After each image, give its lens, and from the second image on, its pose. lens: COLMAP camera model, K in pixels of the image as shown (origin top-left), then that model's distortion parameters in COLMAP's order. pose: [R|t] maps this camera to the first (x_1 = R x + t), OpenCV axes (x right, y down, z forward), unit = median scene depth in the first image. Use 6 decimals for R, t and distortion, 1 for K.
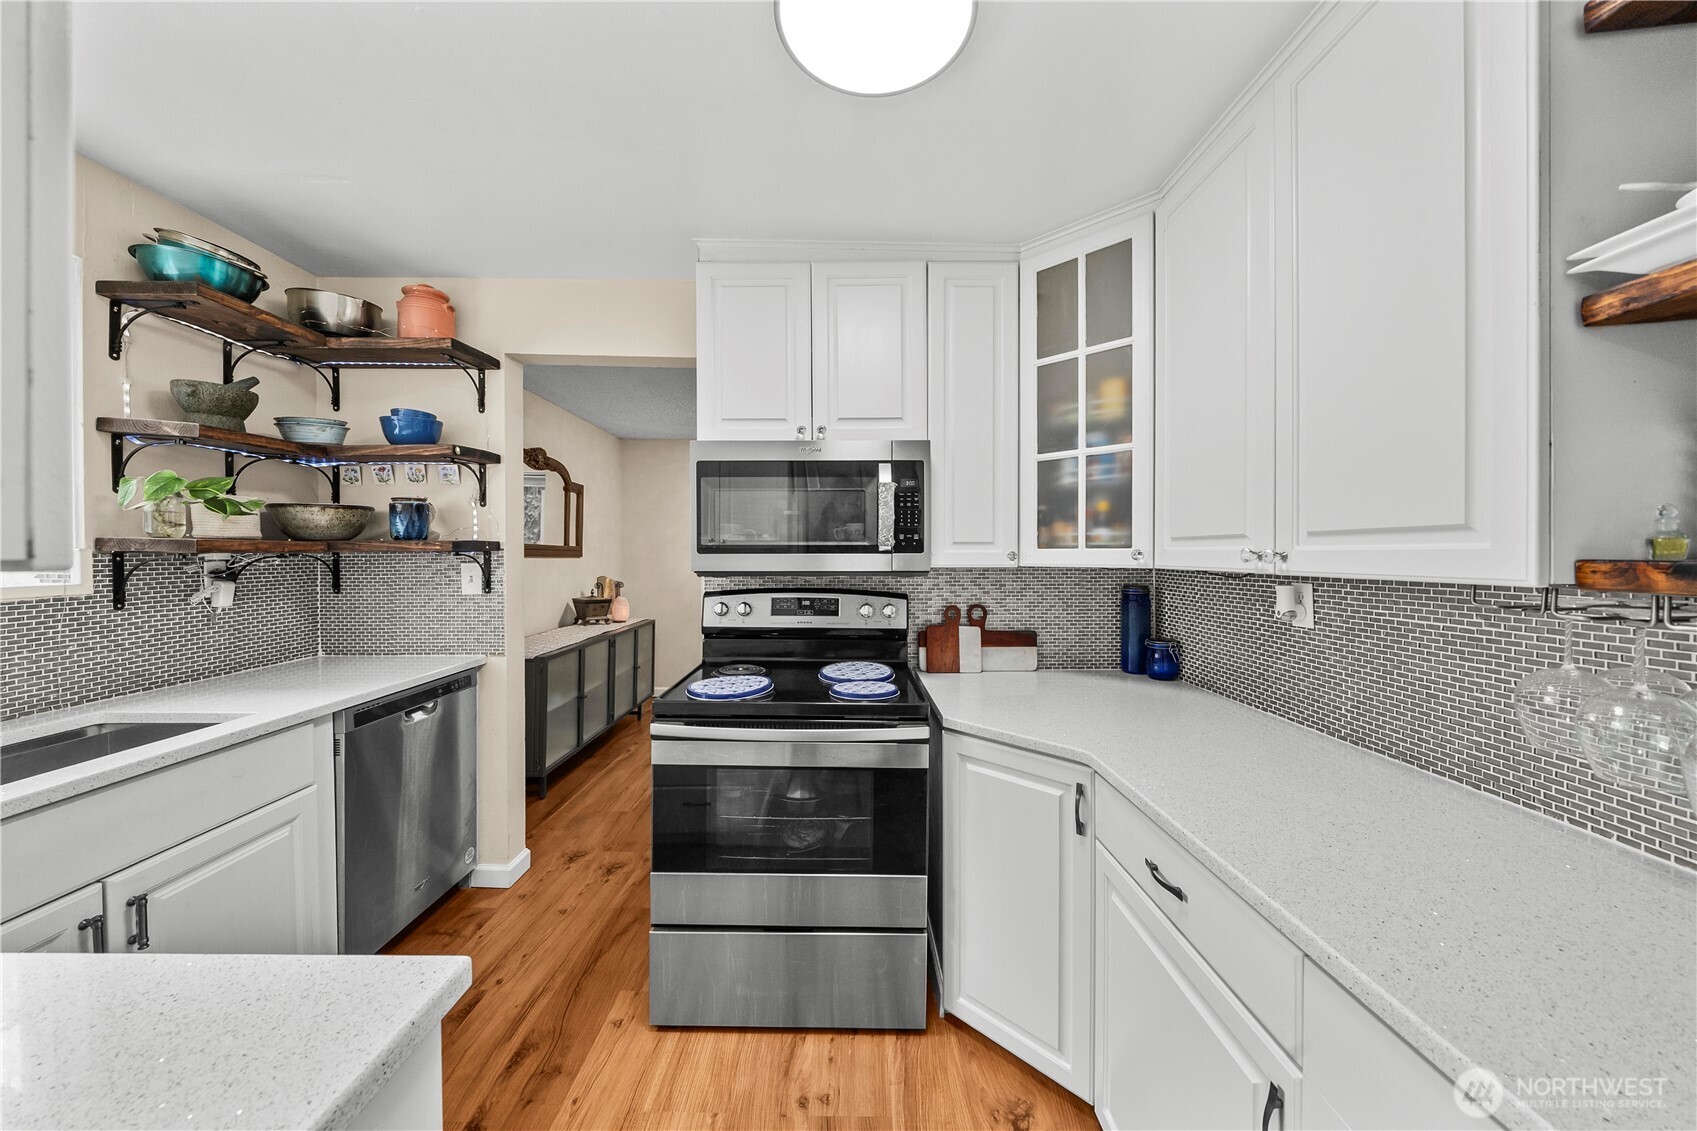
lens RADIAL K [[586.5, 0, 842.4], [0, 586.5, 556.6], [0, 0, 1]] dist [-0.004738, 0.000115]
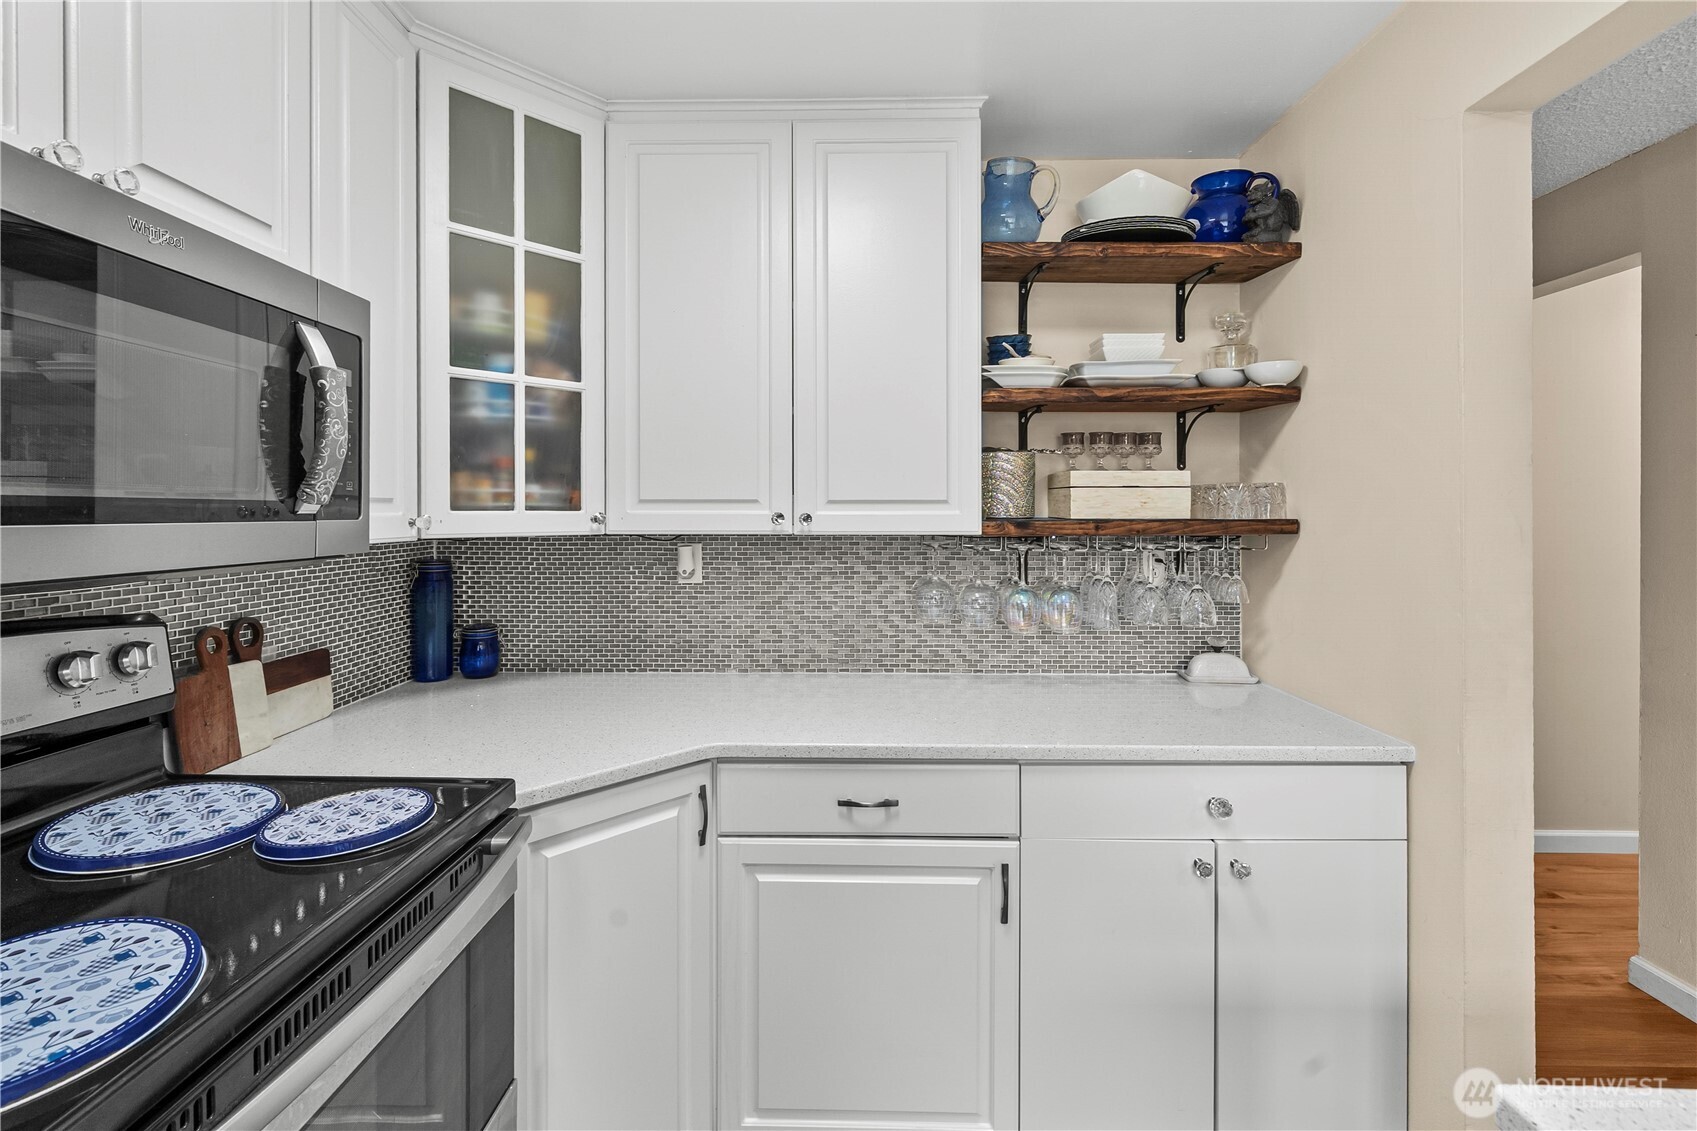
lens RADIAL K [[734.0, 0, 833.2], [0, 734.0, 513.6], [0, 0, 1]] dist [-0.003891, -0.000346]
pose [[0.032766, -0.000005, 0.999463, -0.506639], [0.005895, 0.999983, -0.000188, -0.007950], [-0.999446, 0.005898, 0.032766, 0.588968]]
